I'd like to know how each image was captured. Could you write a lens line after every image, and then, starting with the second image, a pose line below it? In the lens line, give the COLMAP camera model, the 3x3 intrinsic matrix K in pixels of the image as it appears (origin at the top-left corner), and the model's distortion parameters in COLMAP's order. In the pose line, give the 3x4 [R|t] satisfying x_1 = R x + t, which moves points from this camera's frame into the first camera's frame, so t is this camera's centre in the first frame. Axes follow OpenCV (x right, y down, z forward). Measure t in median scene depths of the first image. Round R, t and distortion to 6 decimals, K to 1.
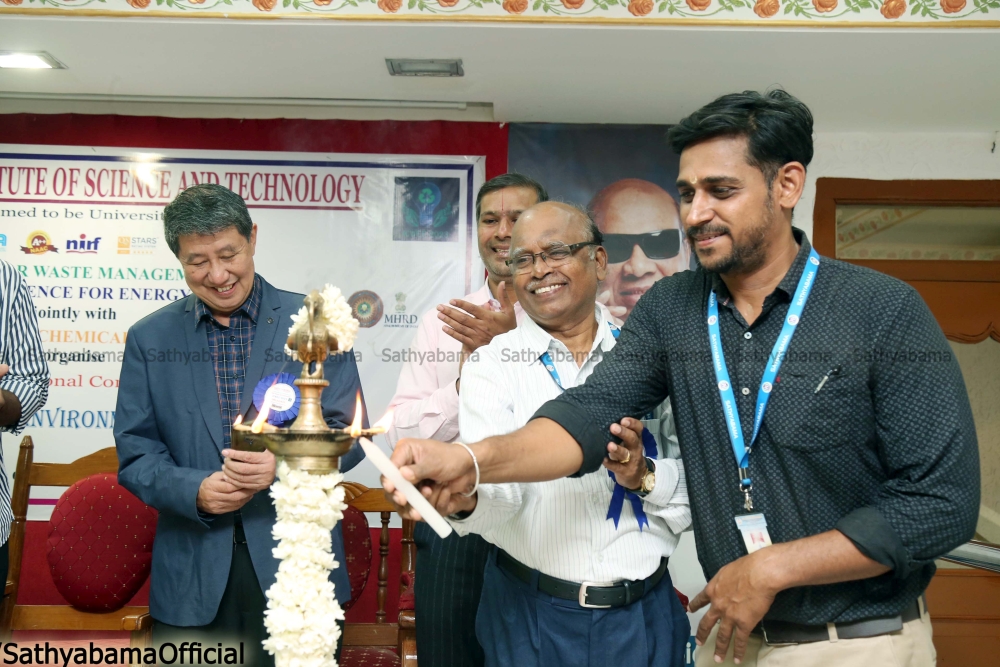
lens RADIAL K [[1021.6, 0, 500.0], [0, 1021.6, 333.5], [0, 0, 1]] dist [0.012858, 0.034179]
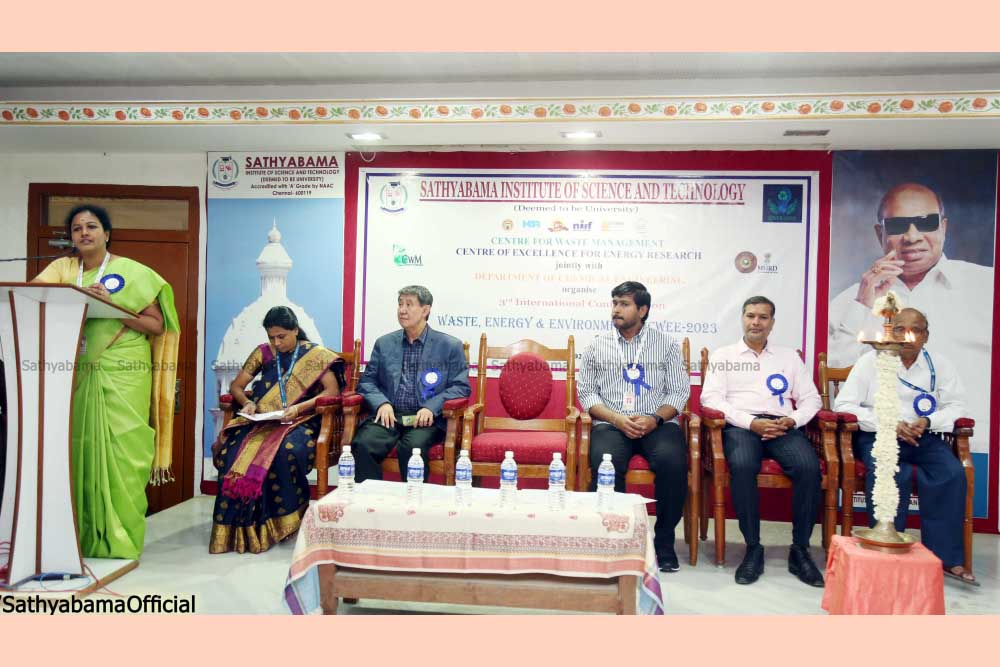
lens RADIAL K [[944.5, 0, 496.5], [0, 944.5, 322.9], [0, 0, 1]] dist [0.000859, 0.032738]
pose [[0.990913, 0.005204, -0.134402, -0.333904], [0.008198, 0.995057, 0.098969, -0.083410], [0.134252, -0.099172, 0.985972, -0.643374]]
